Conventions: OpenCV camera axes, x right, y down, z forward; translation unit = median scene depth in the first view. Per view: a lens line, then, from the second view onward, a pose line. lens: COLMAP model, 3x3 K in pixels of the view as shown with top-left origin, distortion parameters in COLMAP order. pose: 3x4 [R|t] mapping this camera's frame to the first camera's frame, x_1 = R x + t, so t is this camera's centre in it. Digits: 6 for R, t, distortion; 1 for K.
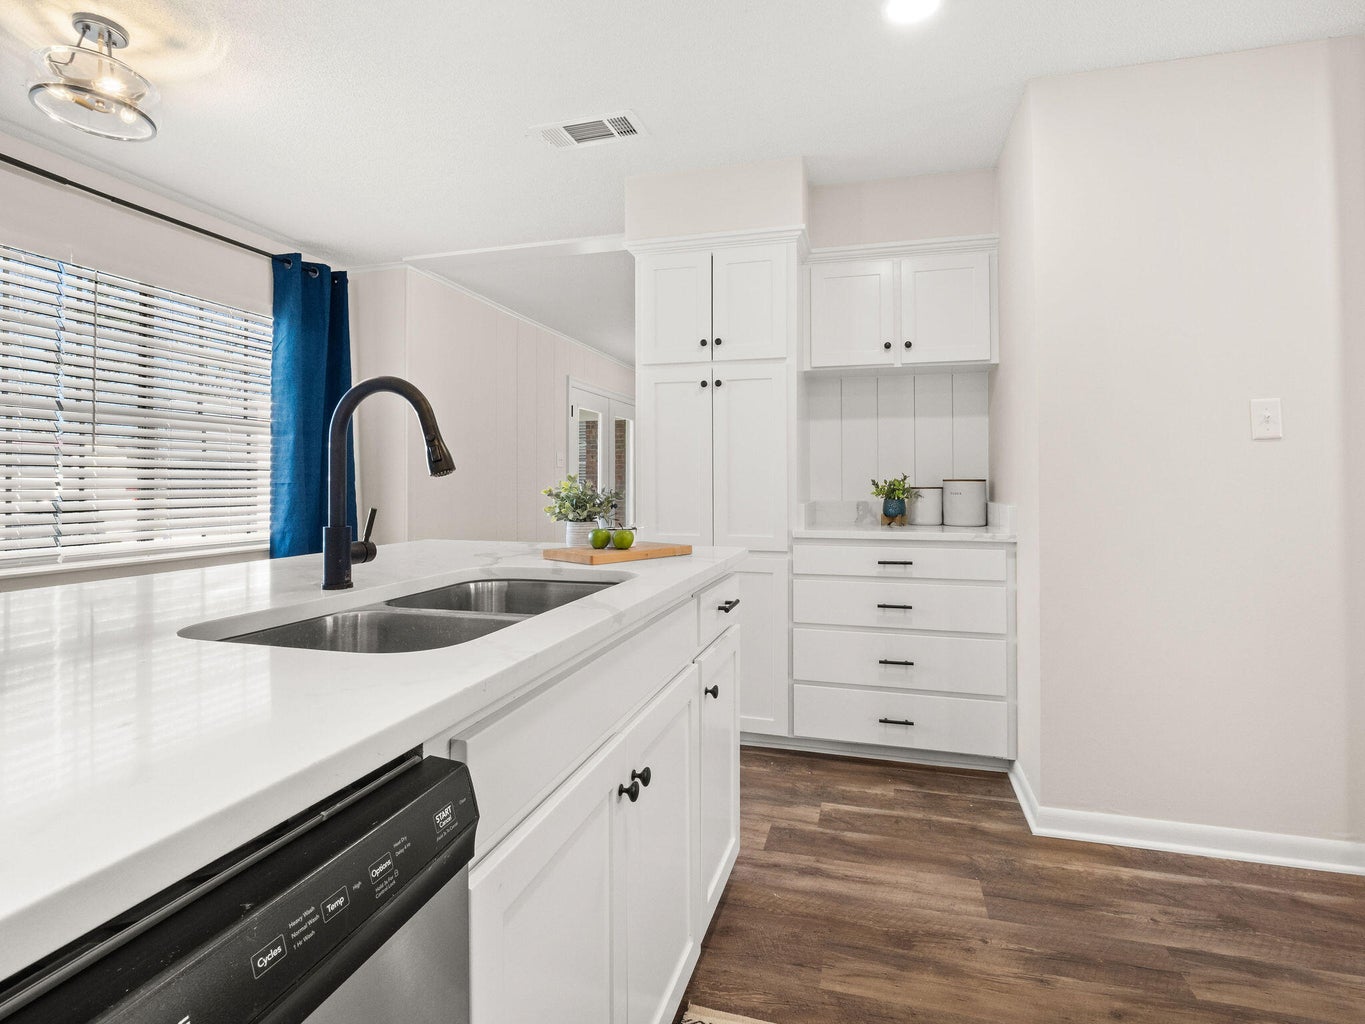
lens RADIAL K [[674.7, 0, 686.4], [0, 674.7, 462.4], [0, 0, 1]] dist [-0.016225, -0.000102]
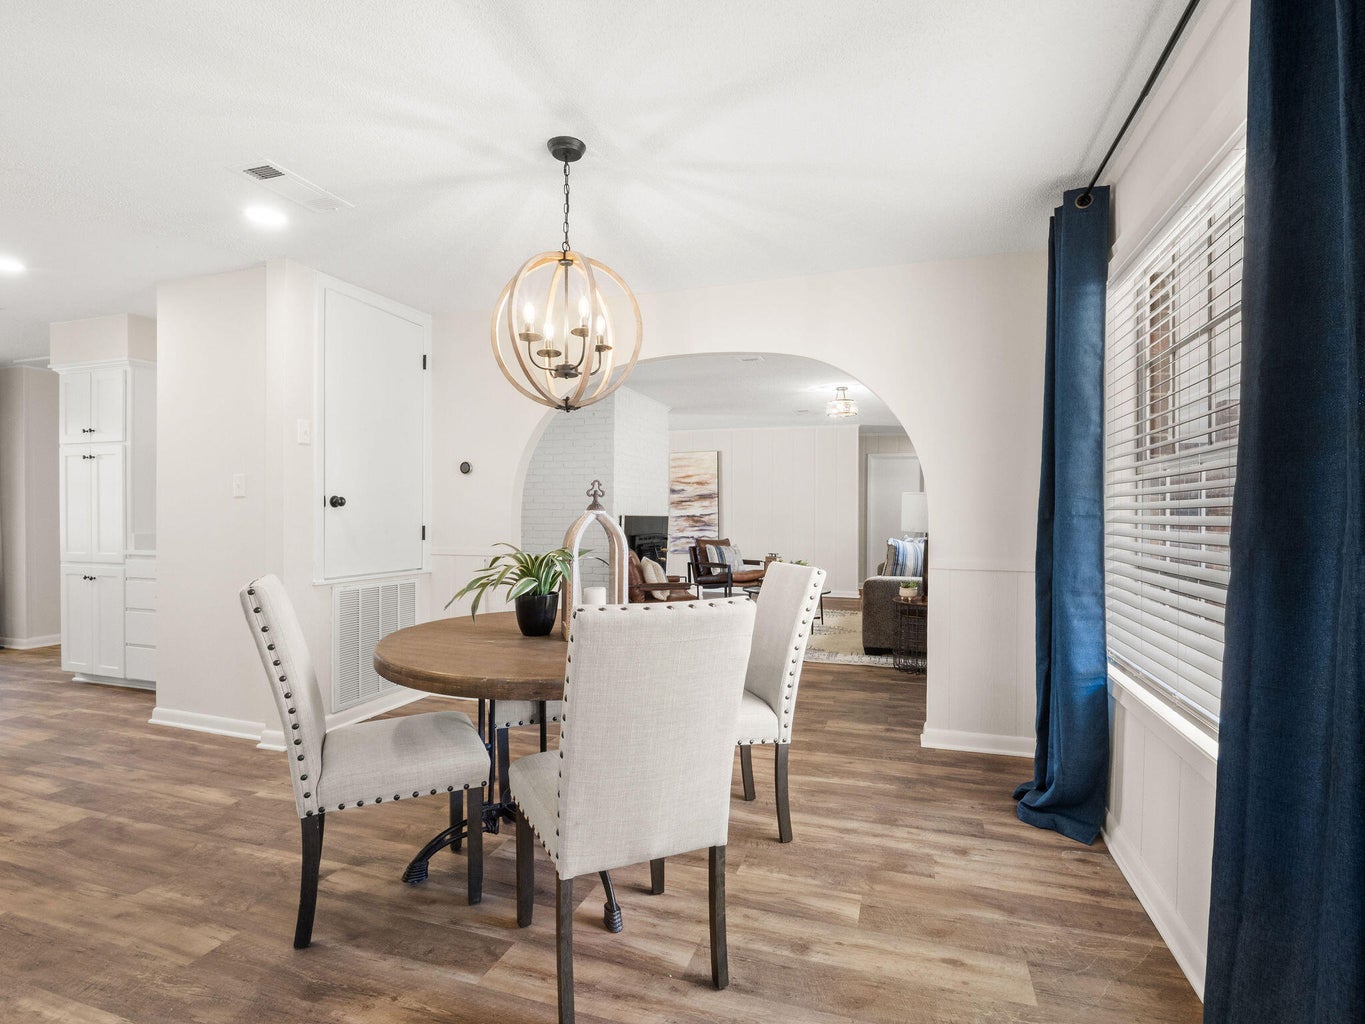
lens RADIAL K [[677.4, 0, 682.5], [0, 677.4, 512.0], [0, 0, 1]] dist [-0.016165, -0.000241]
pose [[0.999102, 0.001012, -0.042360, 1.903245], [0.000185, 0.999601, 0.028242, -0.042172], [0.042372, -0.028224, 0.998703, -0.647042]]
